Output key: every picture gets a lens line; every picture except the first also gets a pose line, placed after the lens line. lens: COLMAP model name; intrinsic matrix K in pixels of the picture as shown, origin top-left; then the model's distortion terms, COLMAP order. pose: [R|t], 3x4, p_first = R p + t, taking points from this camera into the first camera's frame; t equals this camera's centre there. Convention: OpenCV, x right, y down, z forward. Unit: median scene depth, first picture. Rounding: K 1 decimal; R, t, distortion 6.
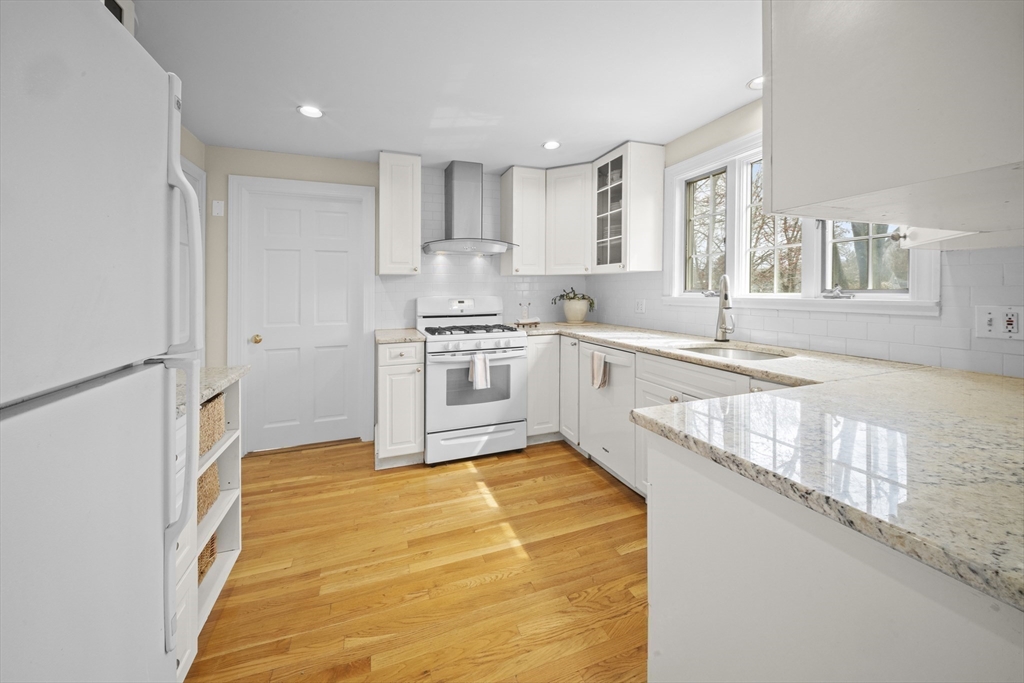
lens RADIAL K [[383.1, 0, 500.8], [0, 383.1, 291.1], [0, 0, 1]] dist [-0.002186, -0.000322]
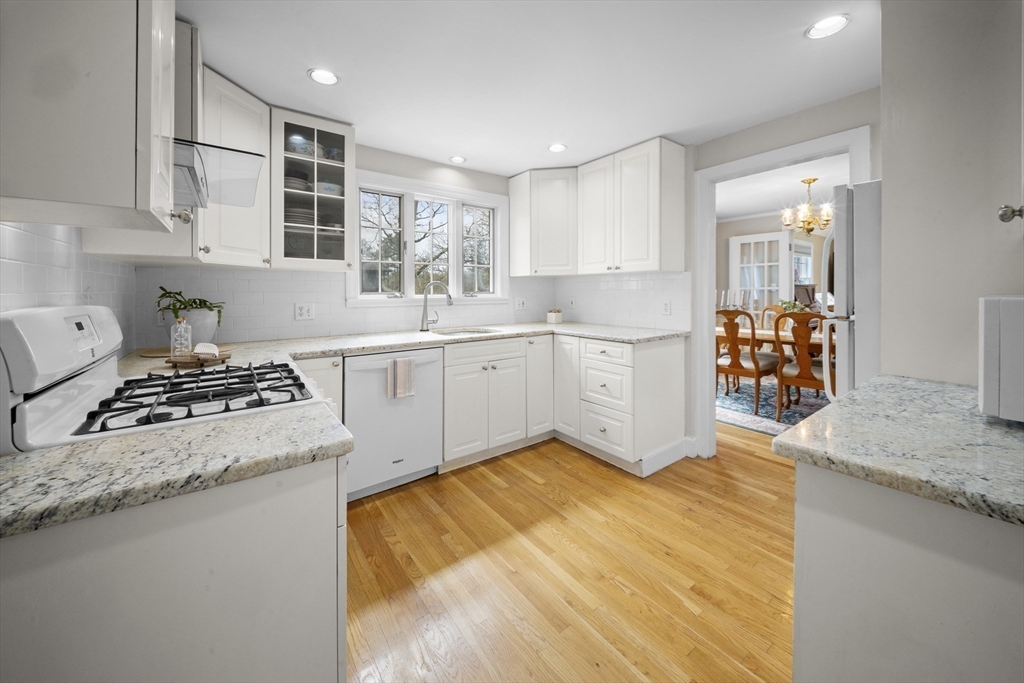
lens RADIAL K [[373.0, 0, 519.7], [0, 373.0, 300.2], [0, 0, 1]] dist [0.002307, -0.002006]
pose [[-0.312486, -0.012900, 0.949835, -0.609129], [0.007173, 0.999847, 0.015939, 0.005993], [-0.949895, 0.011794, -0.312345, 0.884815]]
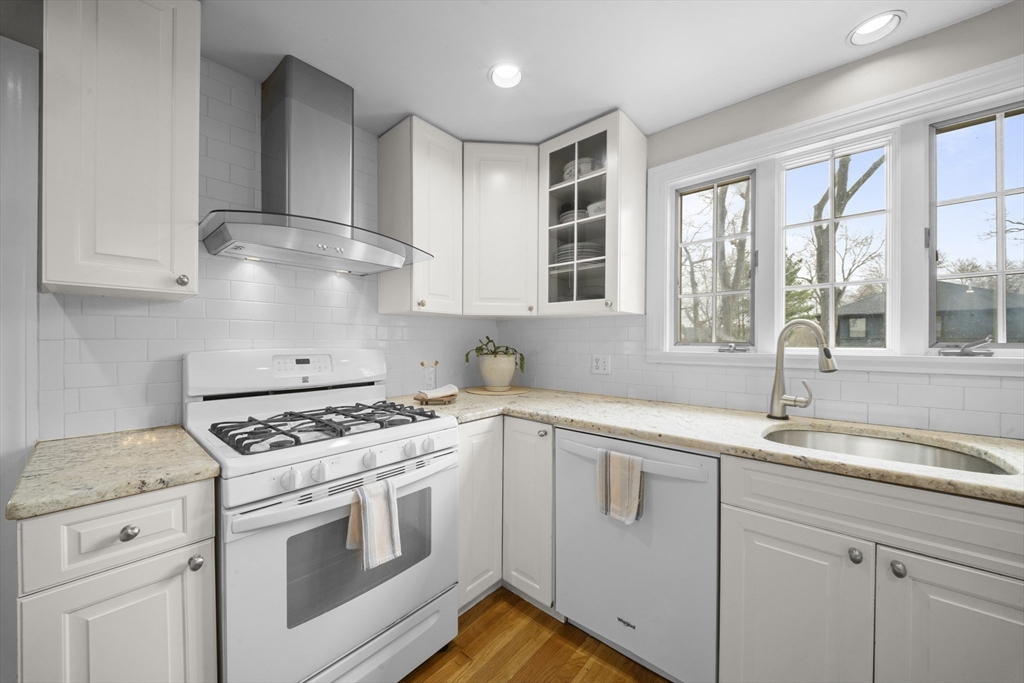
lens RADIAL K [[373.0, 0, 520.1], [0, 373.0, 347.2], [0, 0, 1]] dist [0.002307, -0.002006]
pose [[0.866853, 0.001969, 0.498561, -0.119259], [-0.009077, 0.999889, 0.011833, 0.001621], [-0.498482, -0.014782, 0.866774, 0.522738]]
